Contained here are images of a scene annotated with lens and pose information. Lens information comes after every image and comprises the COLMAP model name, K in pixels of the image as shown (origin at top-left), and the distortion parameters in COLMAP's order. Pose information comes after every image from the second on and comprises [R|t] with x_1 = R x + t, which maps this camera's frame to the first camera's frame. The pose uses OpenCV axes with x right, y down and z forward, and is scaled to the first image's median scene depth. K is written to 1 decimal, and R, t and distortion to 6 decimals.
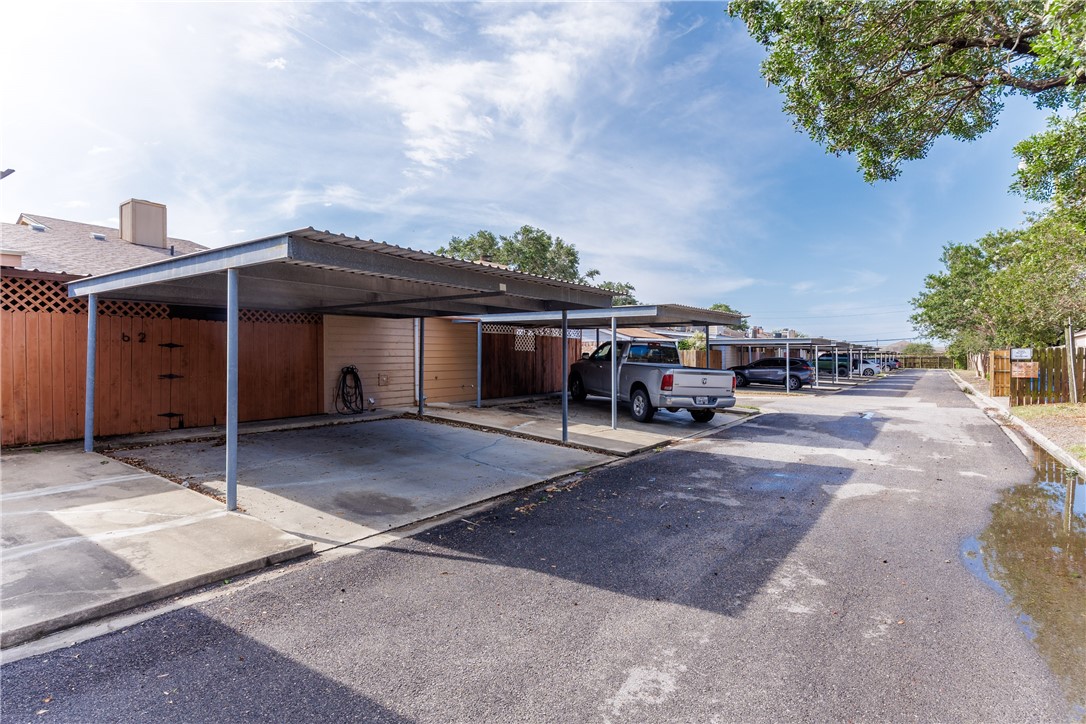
lens RADIAL K [[578.9, 0, 543.0], [0, 578.9, 361.7], [0, 0, 1]] dist [0.002251, -0.000114]
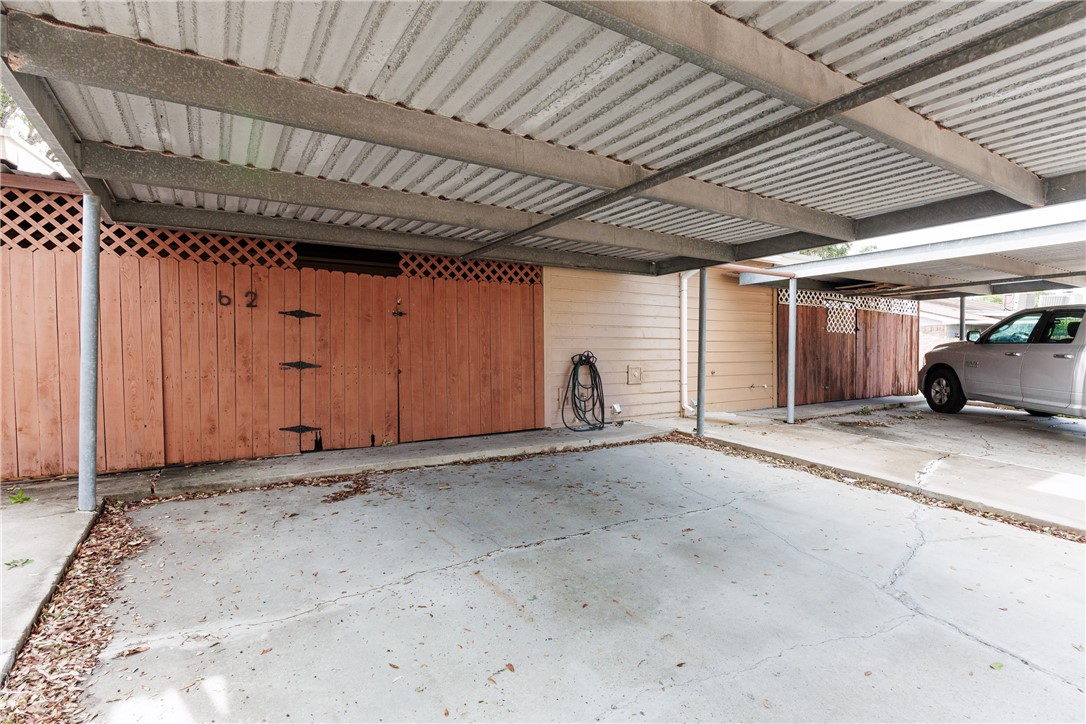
lens RADIAL K [[530.5, 0, 545.3], [0, 530.5, 372.9], [0, 0, 1]] dist [-0.015891, 0.001922]
pose [[0.920997, 0.005687, -0.389529, -0.161684], [0.002738, 0.999774, 0.021070, 0.018793], [0.389561, -0.020471, 0.920773, 0.495934]]
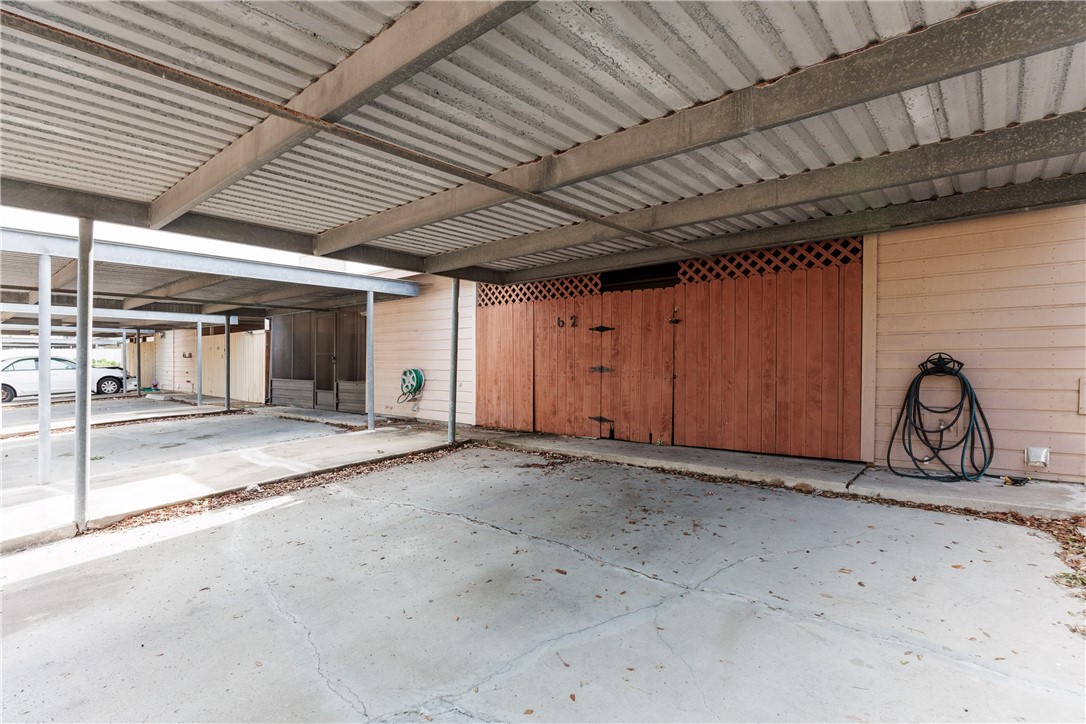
lens RADIAL K [[530.5, 0, 541.2], [0, 530.5, 364.1], [0, 0, 1]] dist [-0.015891, 0.001922]
pose [[-0.107355, -0.003272, -0.994215, 0.054469], [-0.006224, 0.999977, -0.002619, 0.017532], [0.994201, 0.005907, -0.107373, 0.833730]]
